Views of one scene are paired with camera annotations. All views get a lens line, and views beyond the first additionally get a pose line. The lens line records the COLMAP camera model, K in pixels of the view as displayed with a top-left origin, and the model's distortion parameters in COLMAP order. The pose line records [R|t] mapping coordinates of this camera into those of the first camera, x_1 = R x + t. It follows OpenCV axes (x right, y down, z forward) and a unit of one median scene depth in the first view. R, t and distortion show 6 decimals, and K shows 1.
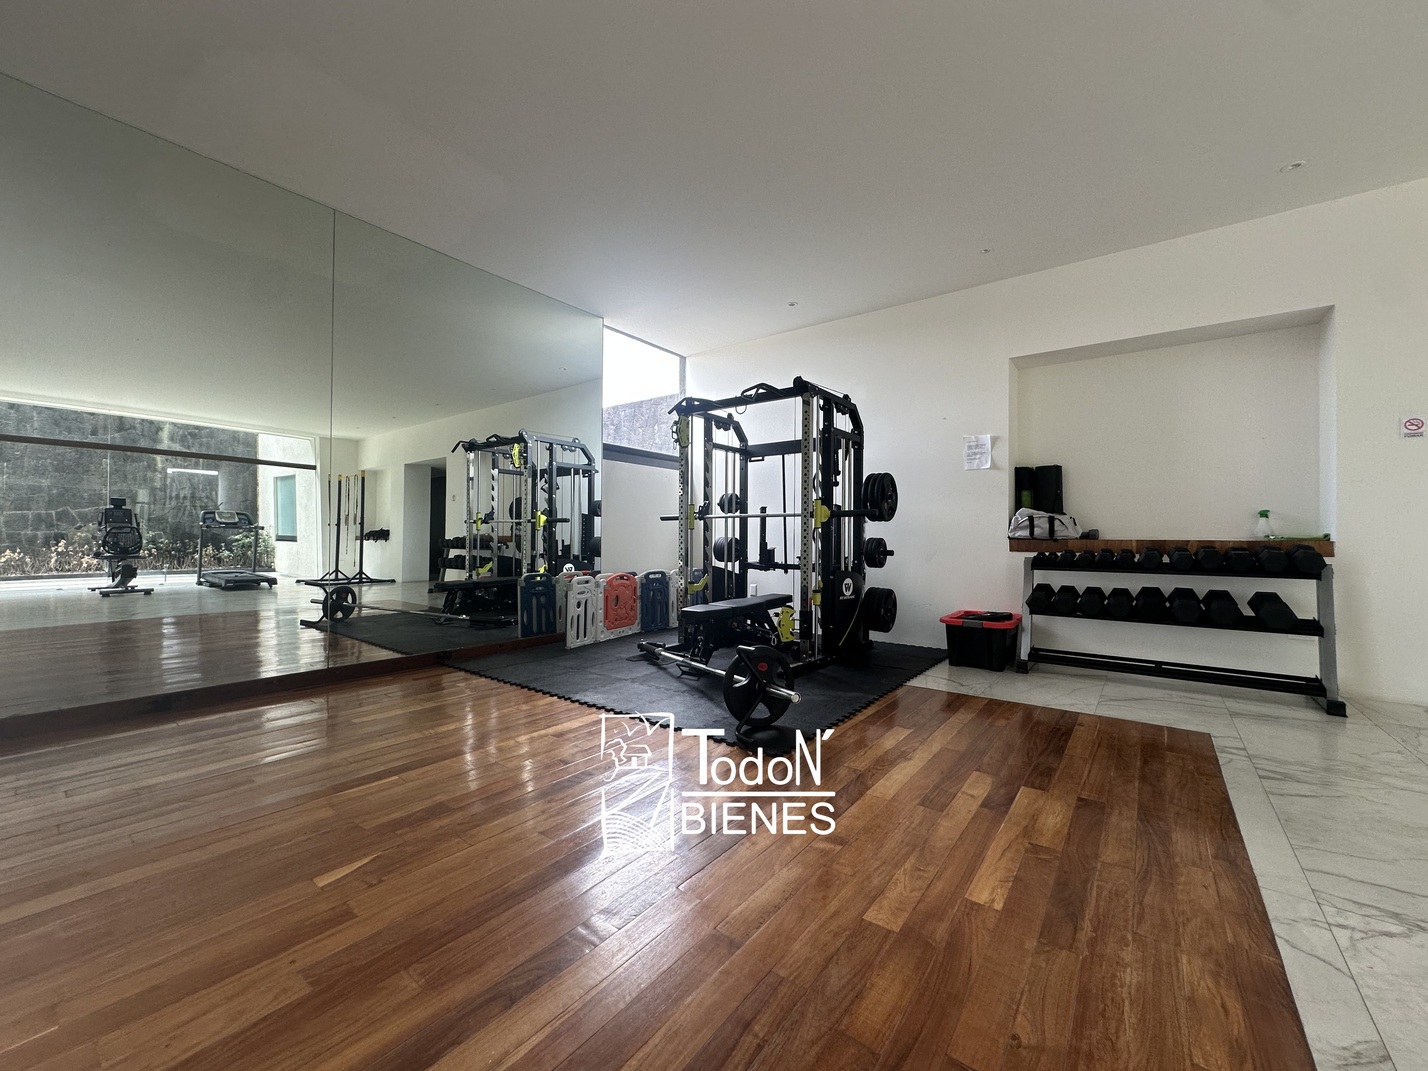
lens RADIAL K [[569.6, 0, 710.3], [0, 569.6, 533.8], [0, 0, 1]] dist [-0.001319, 0.001154]
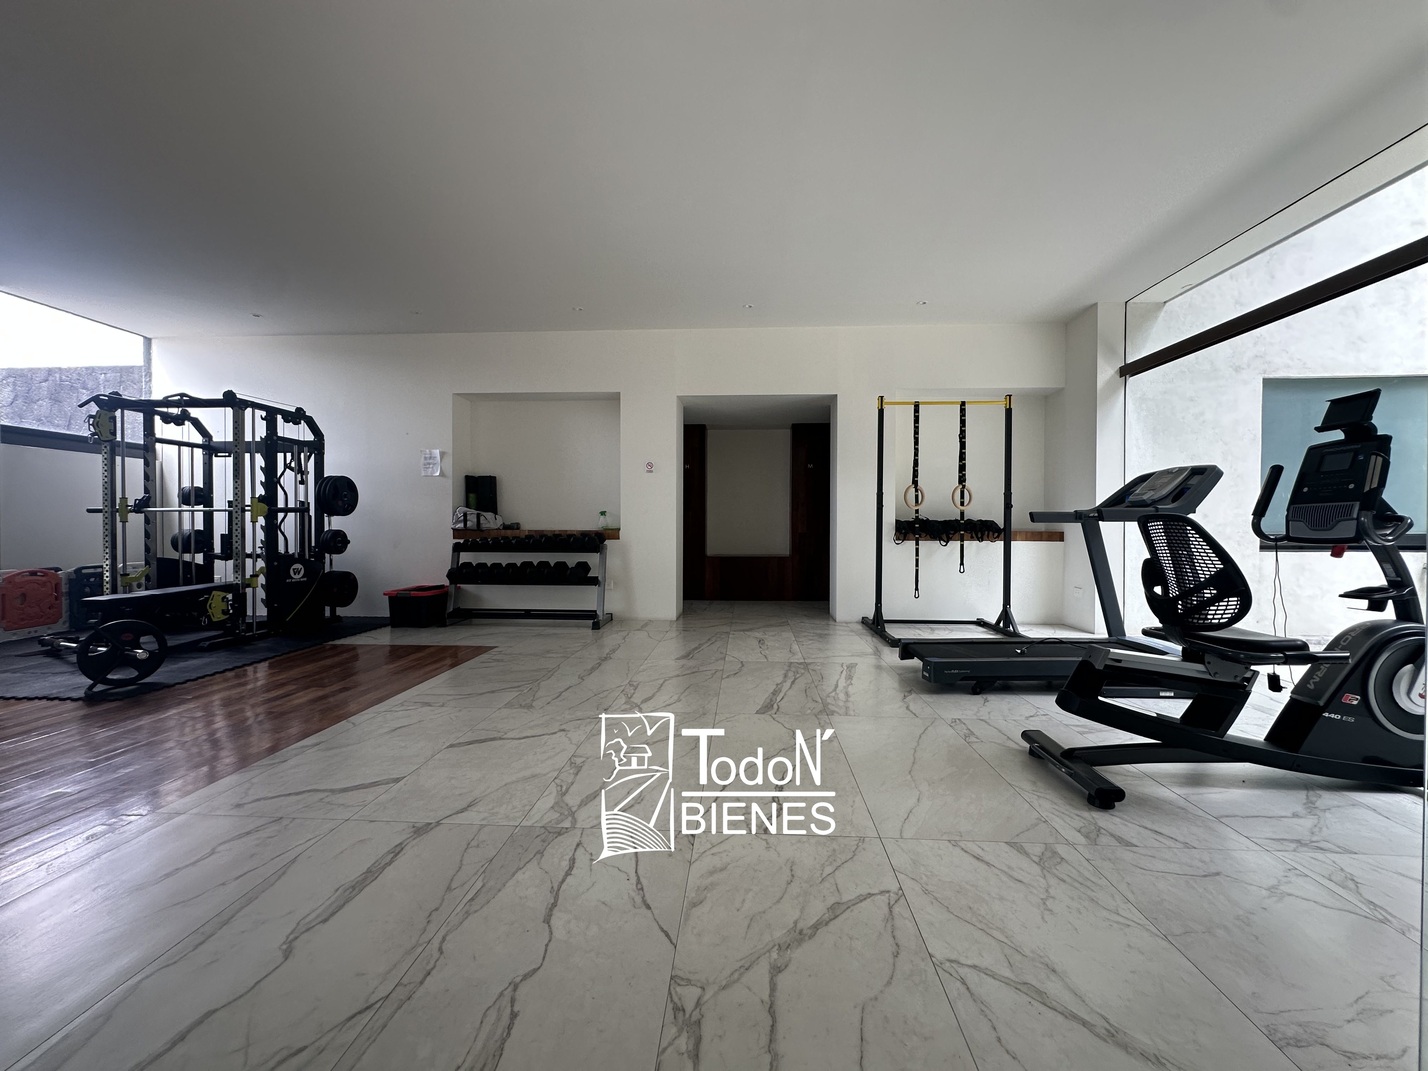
lens RADIAL K [[569.6, 0, 712.8], [0, 569.6, 530.8], [0, 0, 1]] dist [-0.001319, 0.001154]
pose [[0.828388, -0.008004, 0.560098, 0.275564], [-0.000013, 0.999898, 0.014308, -0.007106], [-0.560155, -0.011860, 0.828303, -0.435790]]
